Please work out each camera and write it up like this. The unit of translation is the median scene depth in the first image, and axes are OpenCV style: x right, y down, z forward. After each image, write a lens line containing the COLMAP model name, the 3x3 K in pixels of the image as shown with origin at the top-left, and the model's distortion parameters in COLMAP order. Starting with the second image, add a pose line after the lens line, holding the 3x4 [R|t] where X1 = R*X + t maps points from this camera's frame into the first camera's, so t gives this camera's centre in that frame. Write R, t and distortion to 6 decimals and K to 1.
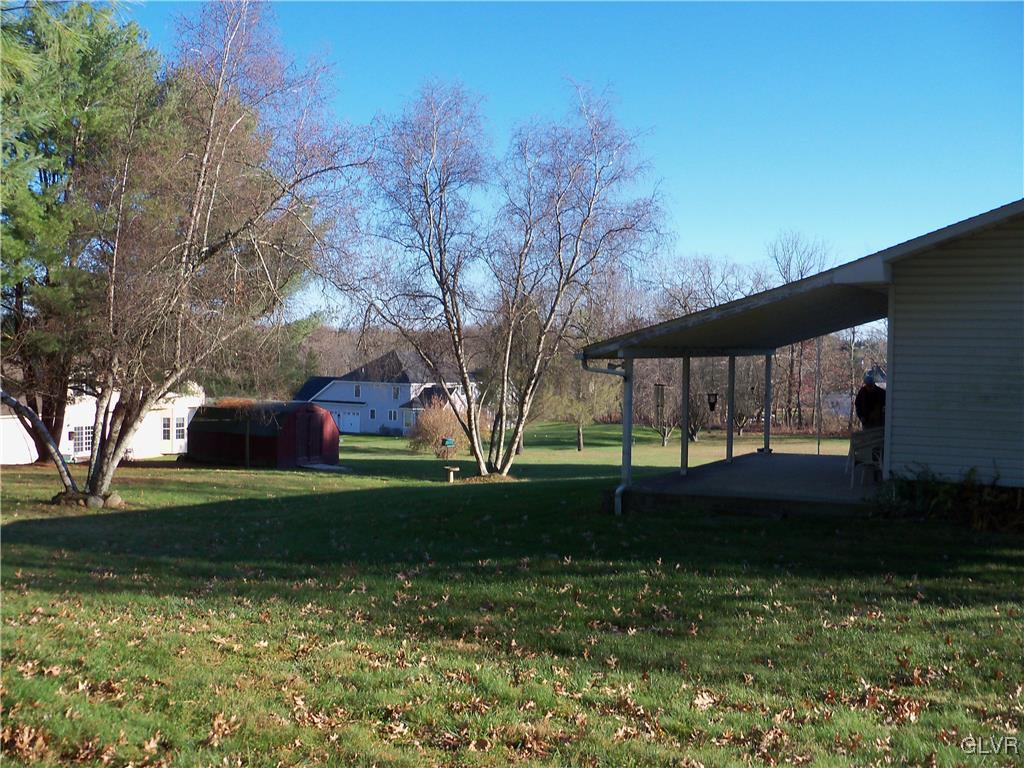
lens RADIAL K [[1069.7, 0, 512.0], [0, 1069.7, 384.0], [0, 0, 1]] dist [-0.189062, 0.223520]
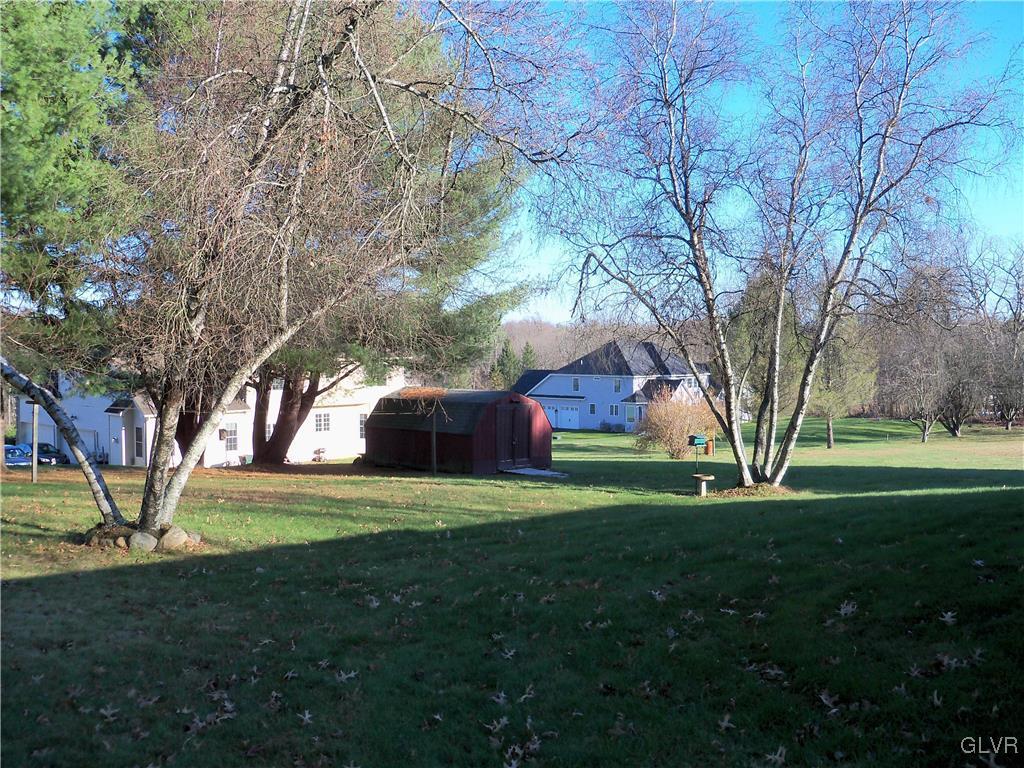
lens RADIAL K [[1069.7, 0, 512.0], [0, 1069.7, 384.0], [0, 0, 1]] dist [-0.189062, 0.223520]
pose [[0.979039, -0.012288, -0.203303, -0.031635], [0.012956, 0.999914, 0.001956, 0.011570], [0.203262, -0.004549, 0.979114, 0.233401]]
